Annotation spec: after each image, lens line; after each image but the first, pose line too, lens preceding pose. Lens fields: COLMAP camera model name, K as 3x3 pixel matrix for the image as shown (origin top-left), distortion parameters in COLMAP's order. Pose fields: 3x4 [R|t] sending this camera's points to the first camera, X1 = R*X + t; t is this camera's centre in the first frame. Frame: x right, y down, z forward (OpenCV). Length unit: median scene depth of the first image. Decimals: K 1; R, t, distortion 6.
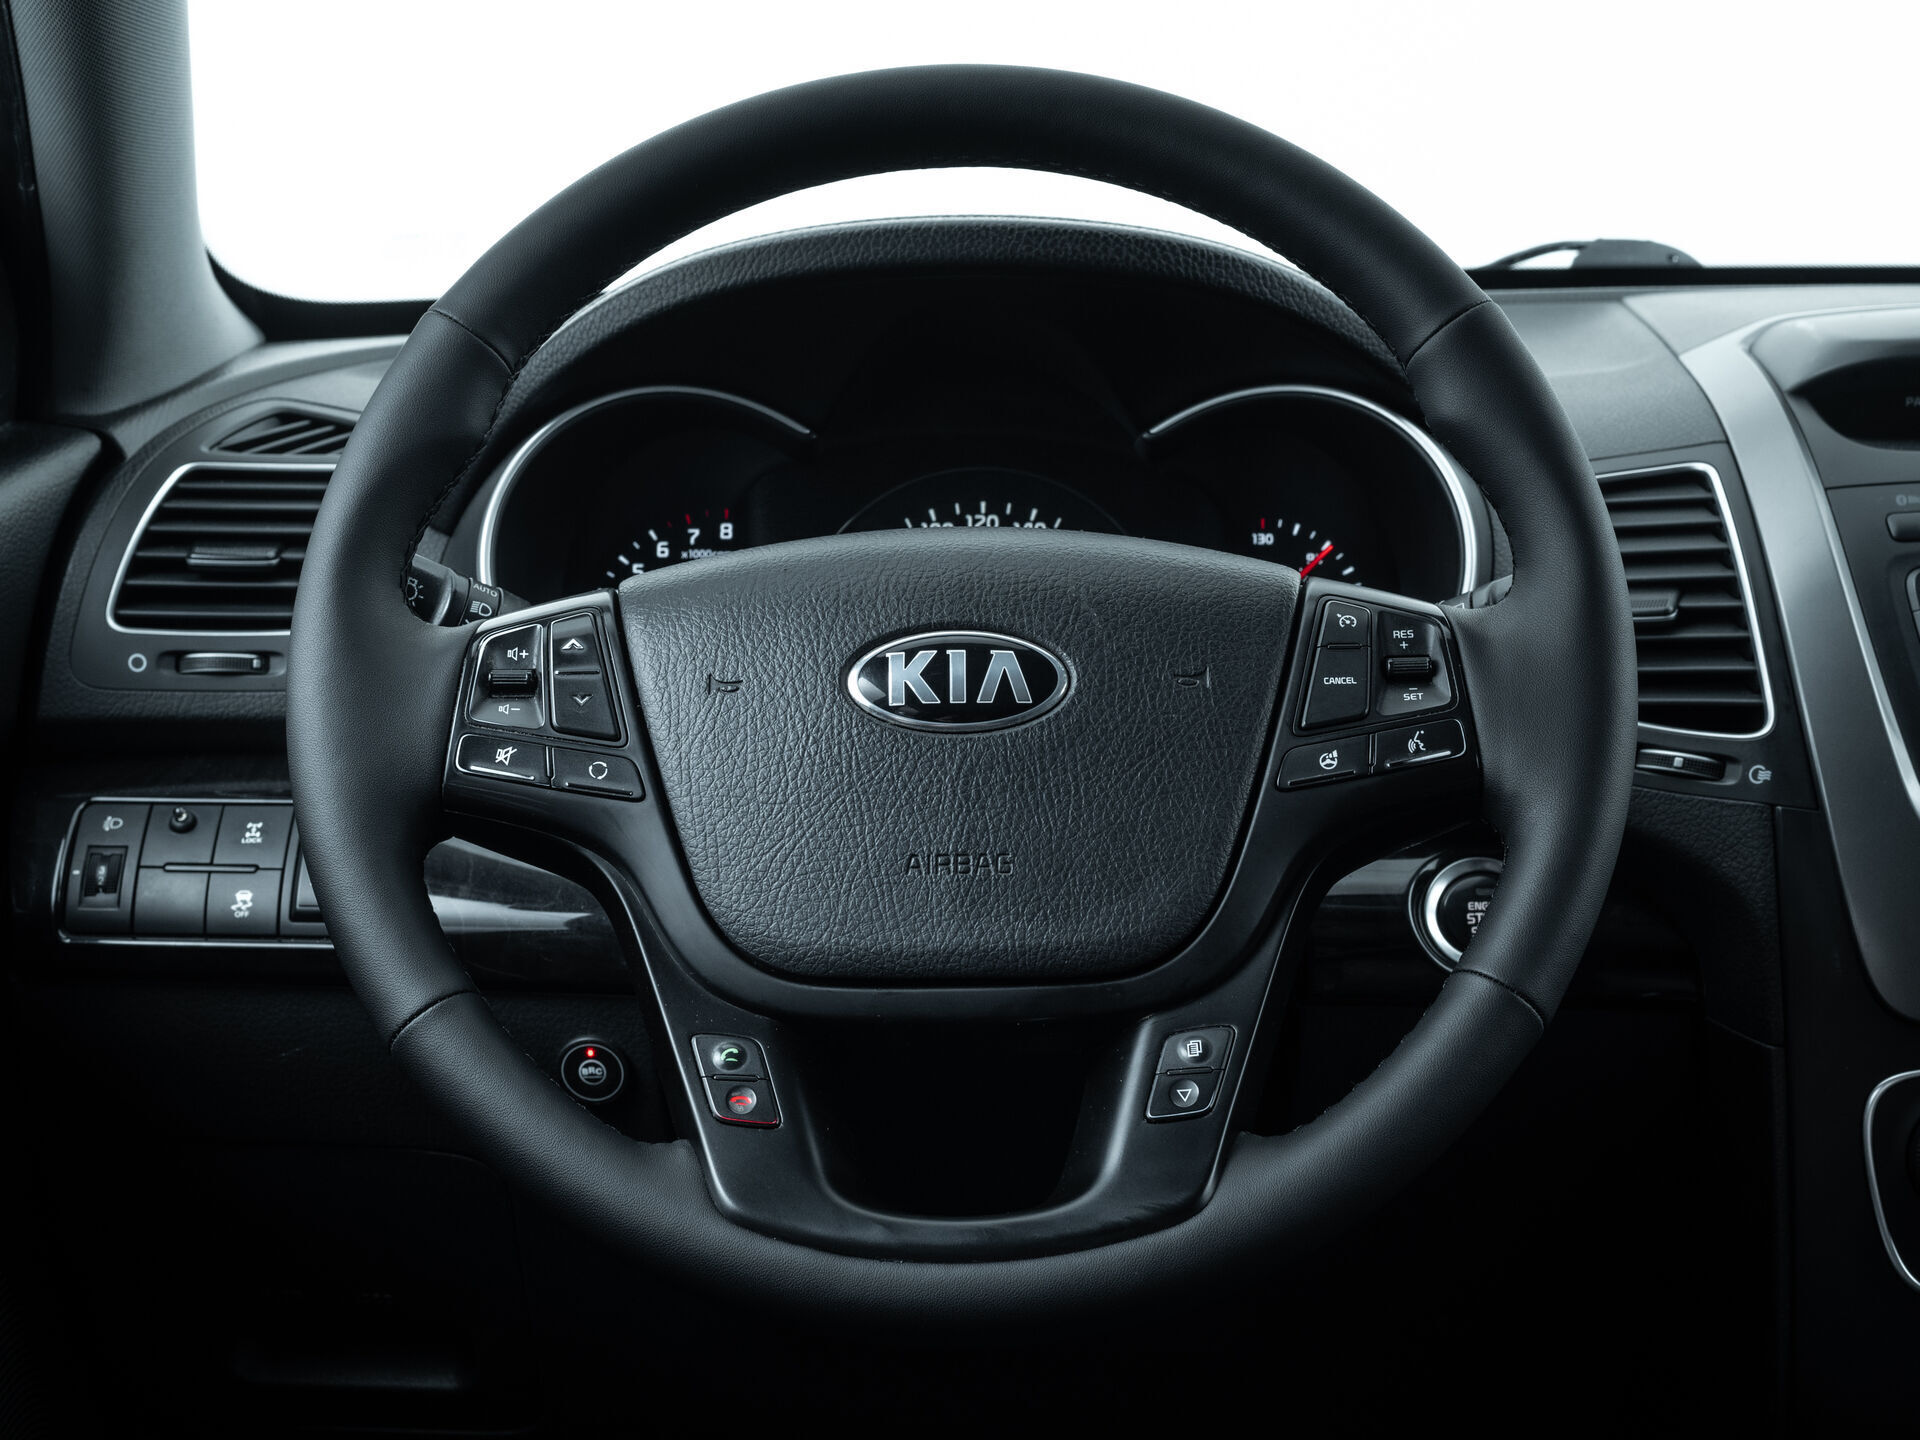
lens RADIAL K [[3448.3, 0, 960.0], [0, 3448.3, 720.0], [0, 0, 1]] dist [0.015008, -0.181413]
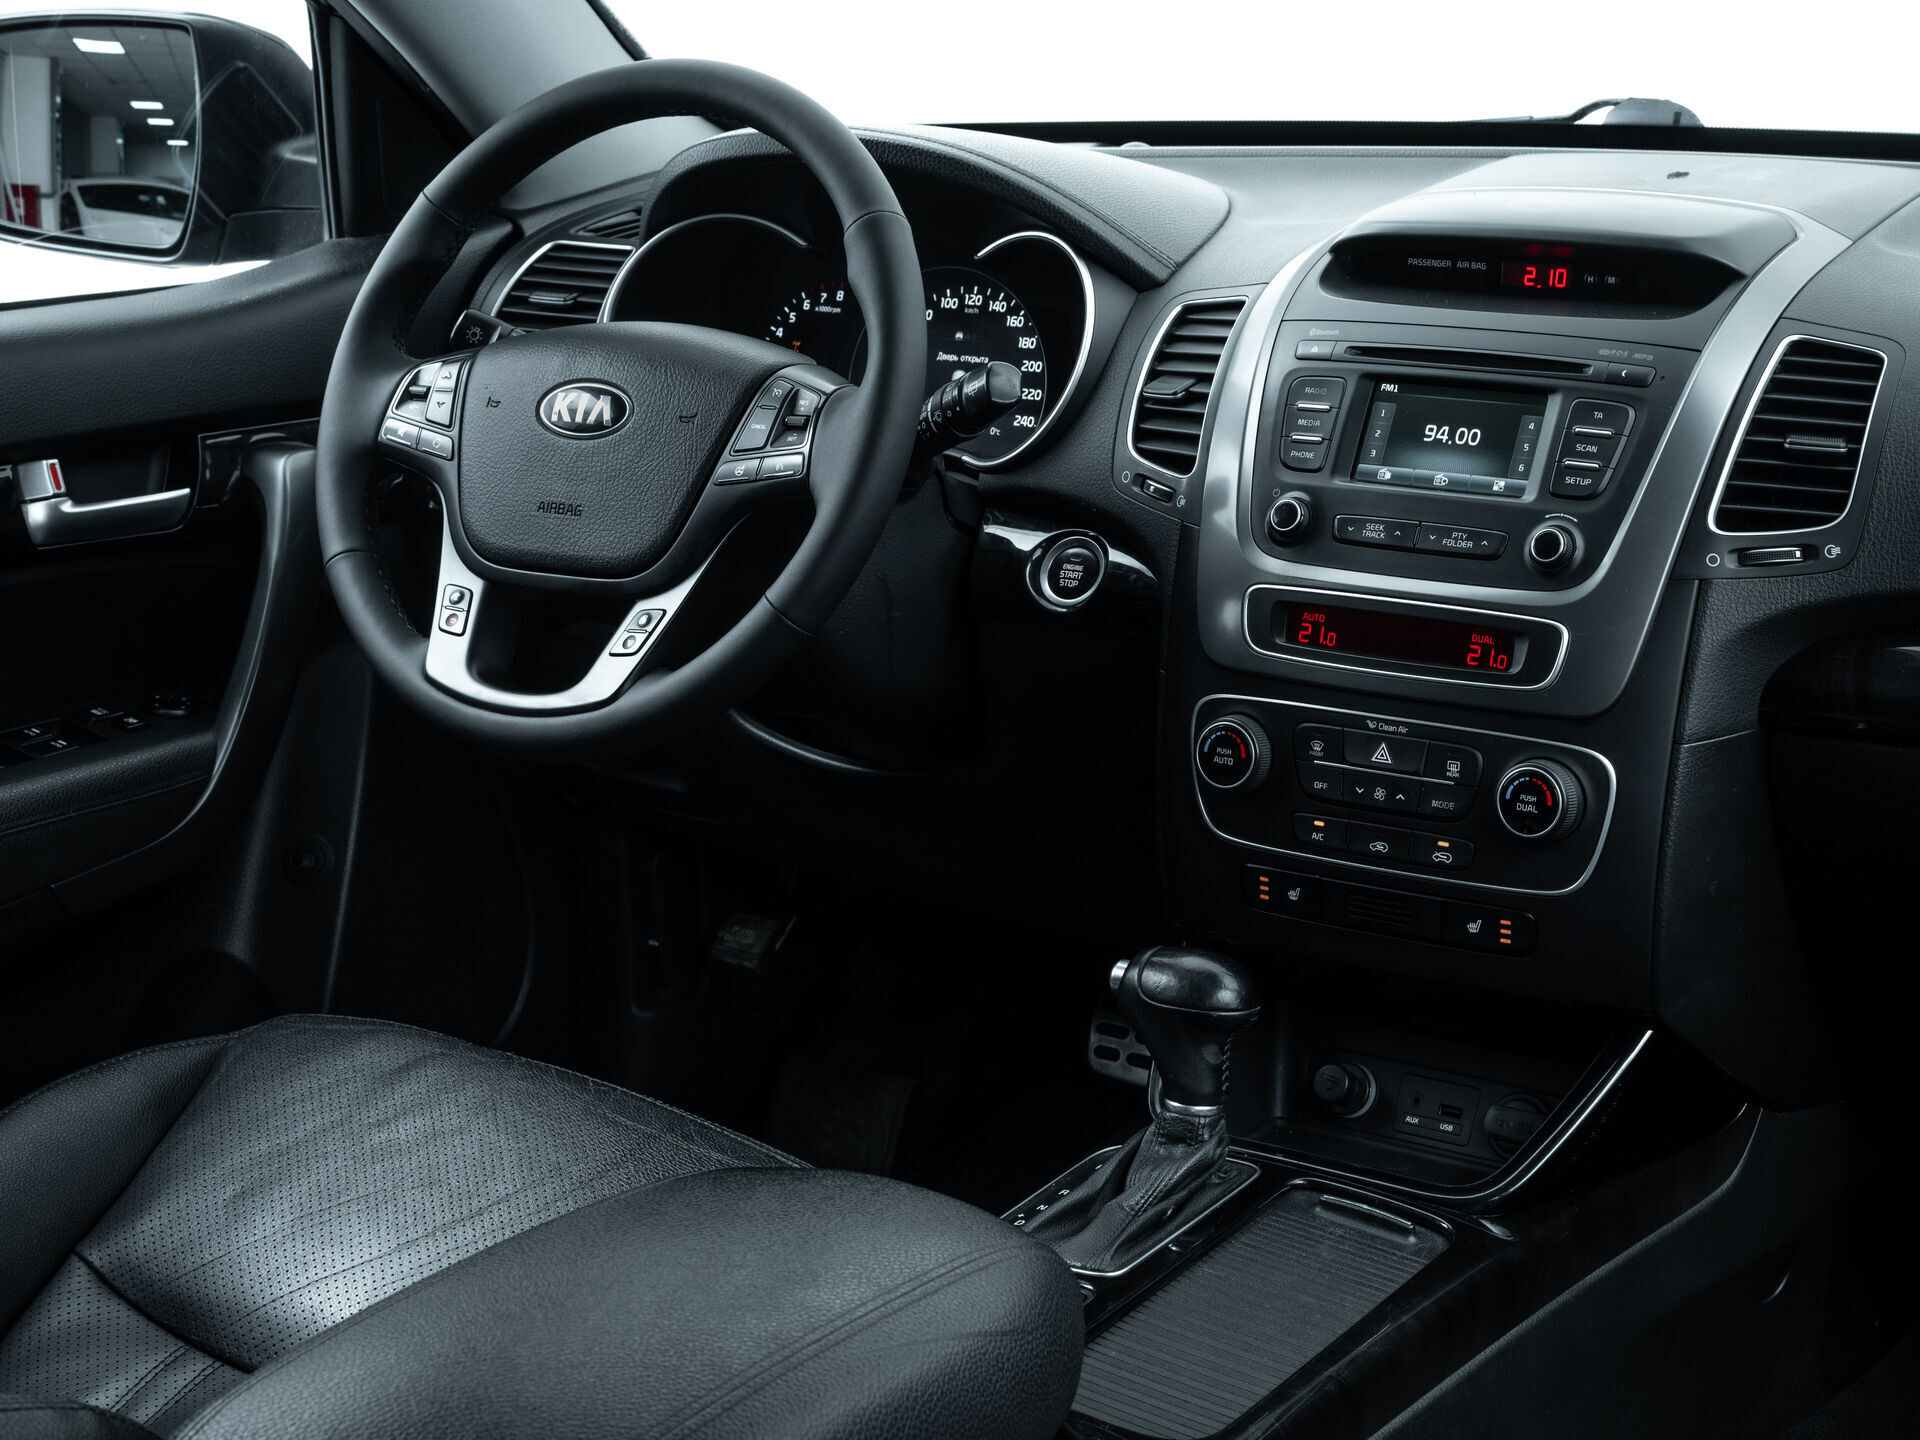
lens RADIAL K [[3153.2, 0, 1080.5], [0, 3153.2, 728.5], [0, 0, 1]] dist [0.004648, -0.043668]
pose [[0.855606, 0.128175, -0.501507, 0.929797], [-0.061811, 0.987224, 0.146861, -0.090977], [0.513923, -0.094657, 0.852598, -0.272631]]
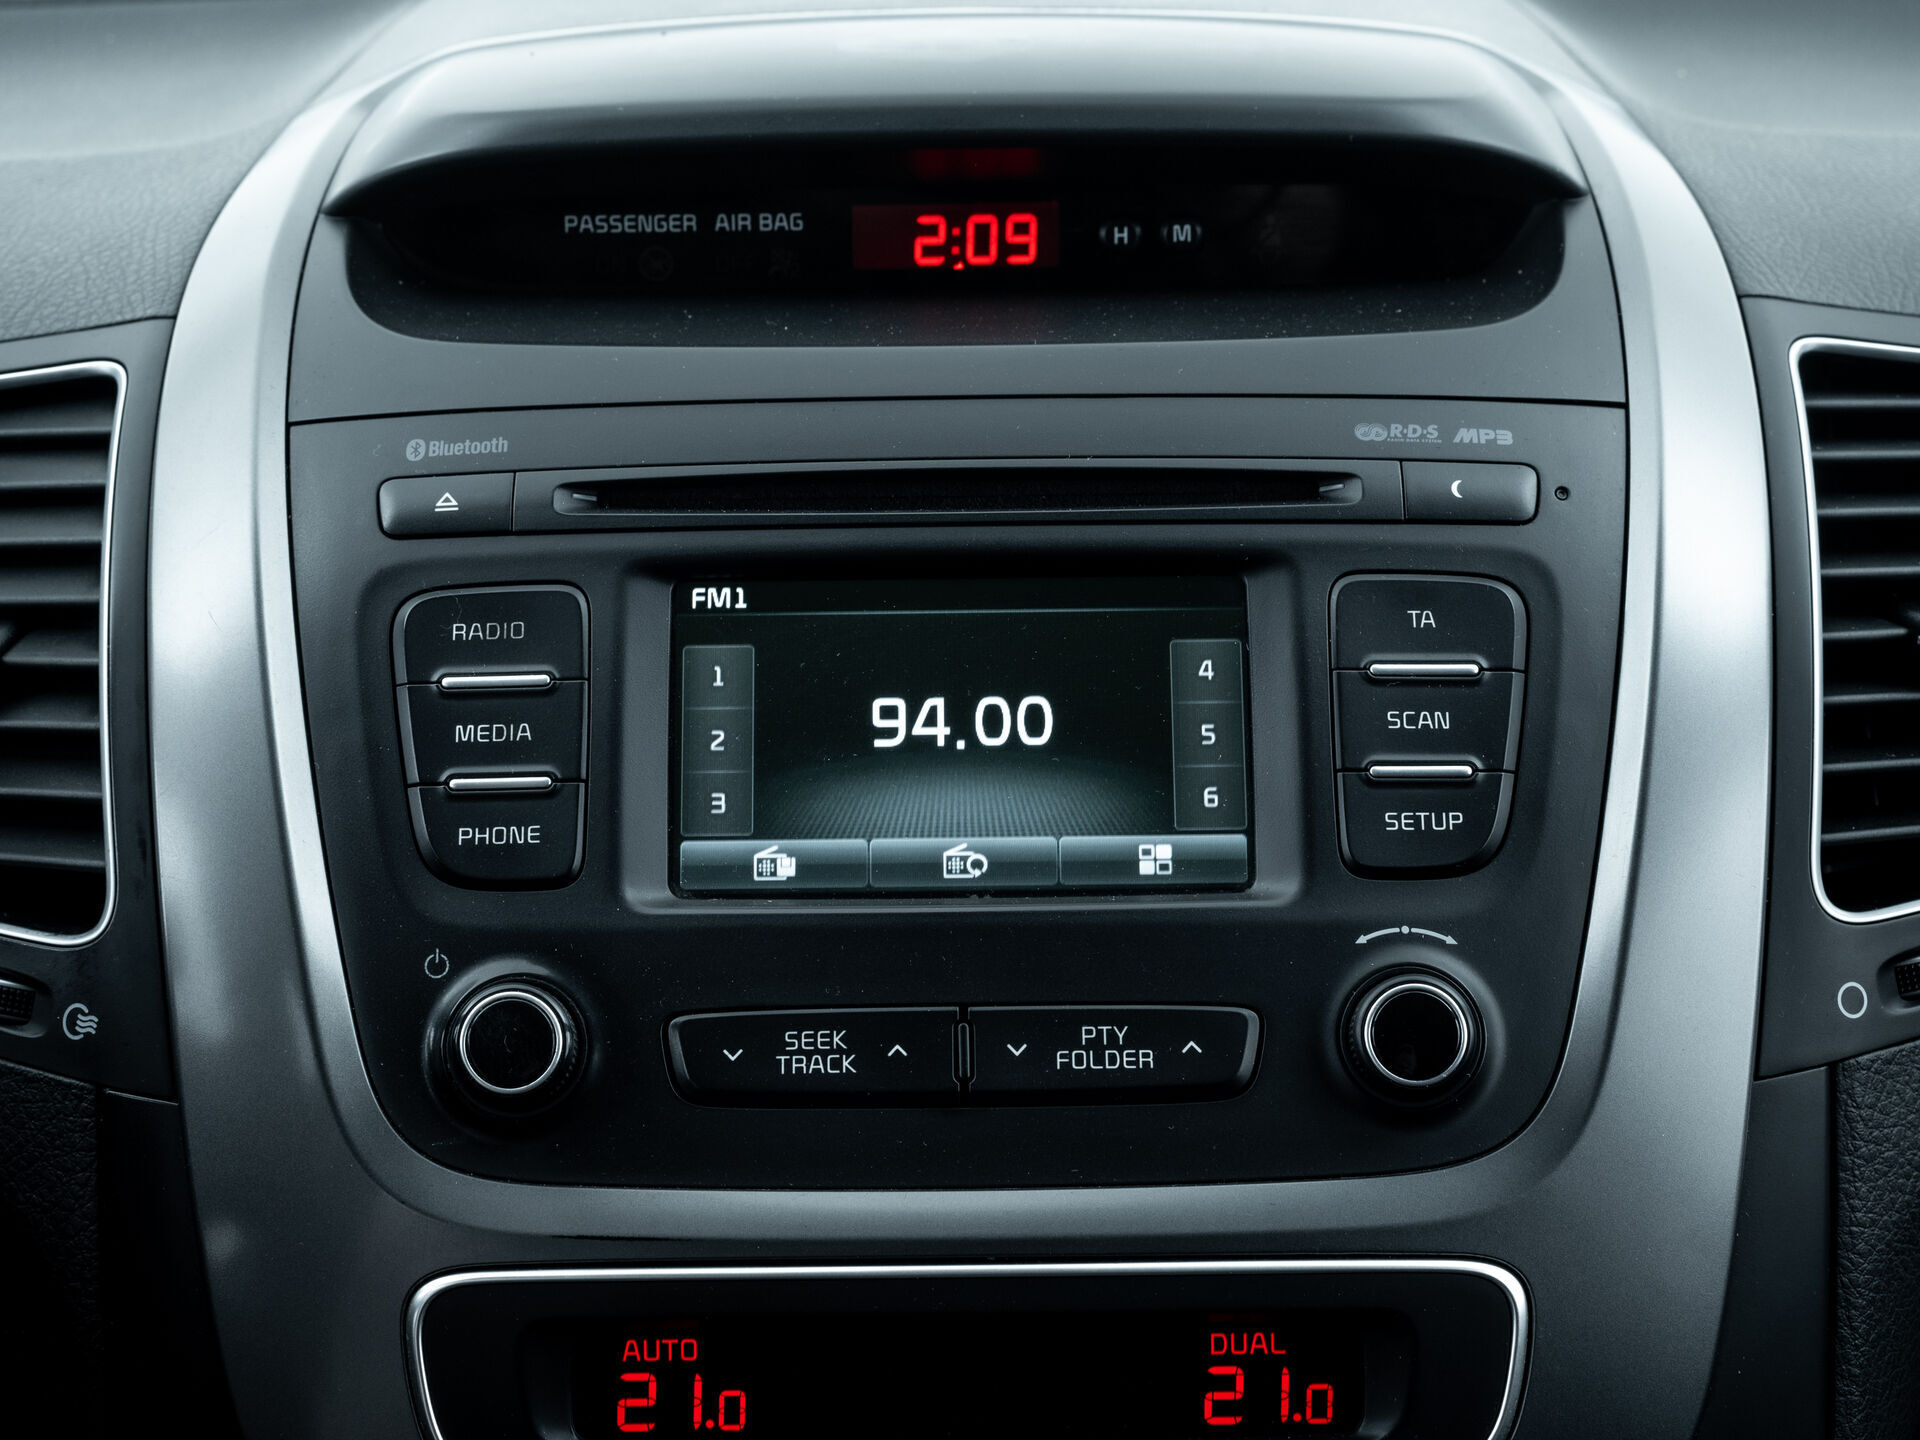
lens RADIAL K [[3448.3, 0, 960.0], [0, 3448.3, 720.0], [0, 0, 1]] dist [0.015008, -0.181413]
pose [[0.999785, -0.017547, 0.011088, 0.353456], [0.016068, 0.992434, 0.121725, -0.086581], [-0.013140, -0.121521, 0.992502, 0.501628]]
